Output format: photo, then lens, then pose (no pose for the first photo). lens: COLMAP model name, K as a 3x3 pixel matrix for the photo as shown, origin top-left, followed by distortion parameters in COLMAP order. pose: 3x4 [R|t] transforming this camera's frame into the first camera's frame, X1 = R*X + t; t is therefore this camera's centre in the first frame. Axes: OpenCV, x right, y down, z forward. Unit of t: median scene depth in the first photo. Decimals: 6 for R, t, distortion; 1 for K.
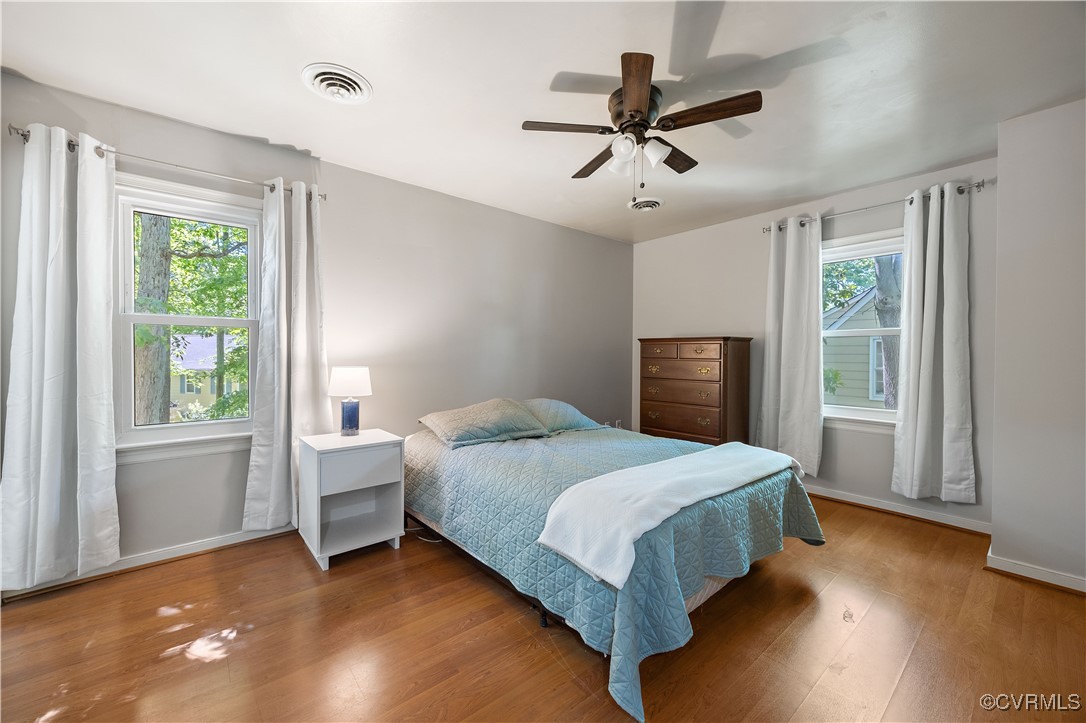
lens RADIAL K [[434.9, 0, 542.0], [0, 434.9, 359.4], [0, 0, 1]] dist [0.008264, -0.002043]
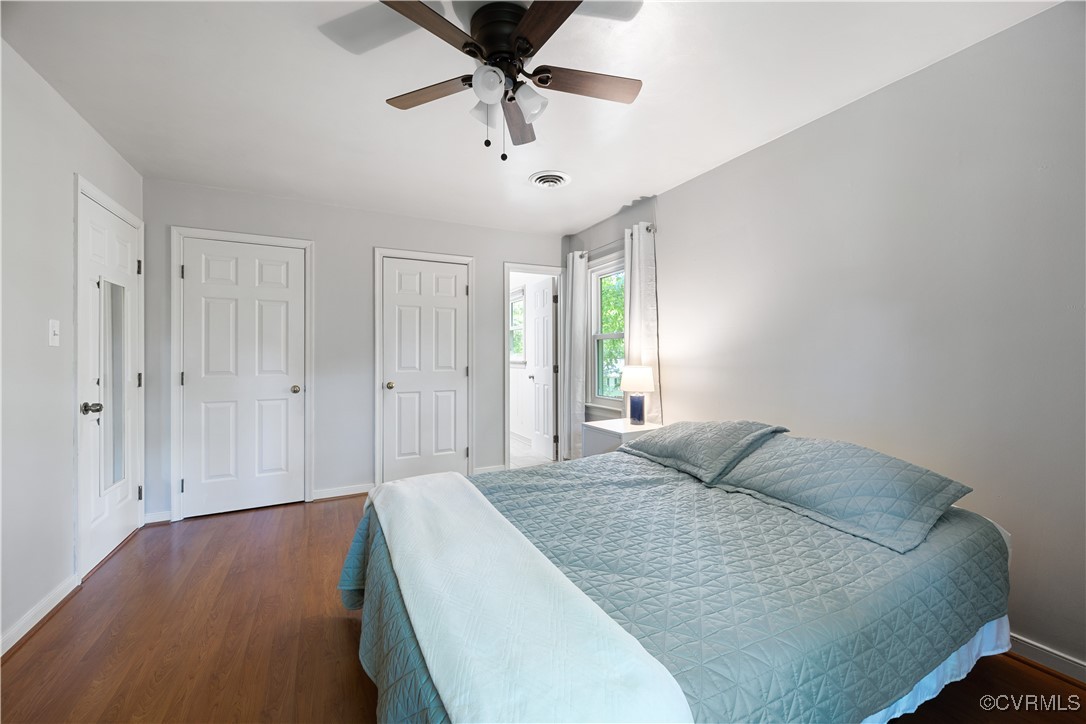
lens RADIAL K [[434.9, 0, 541.8], [0, 434.9, 354.4], [0, 0, 1]] dist [0.008264, -0.002043]
pose [[-0.228297, -0.003812, -0.973584, 0.784542], [-0.006271, 0.999977, -0.002445, -0.013337], [0.973571, 0.005547, -0.228315, 1.026305]]
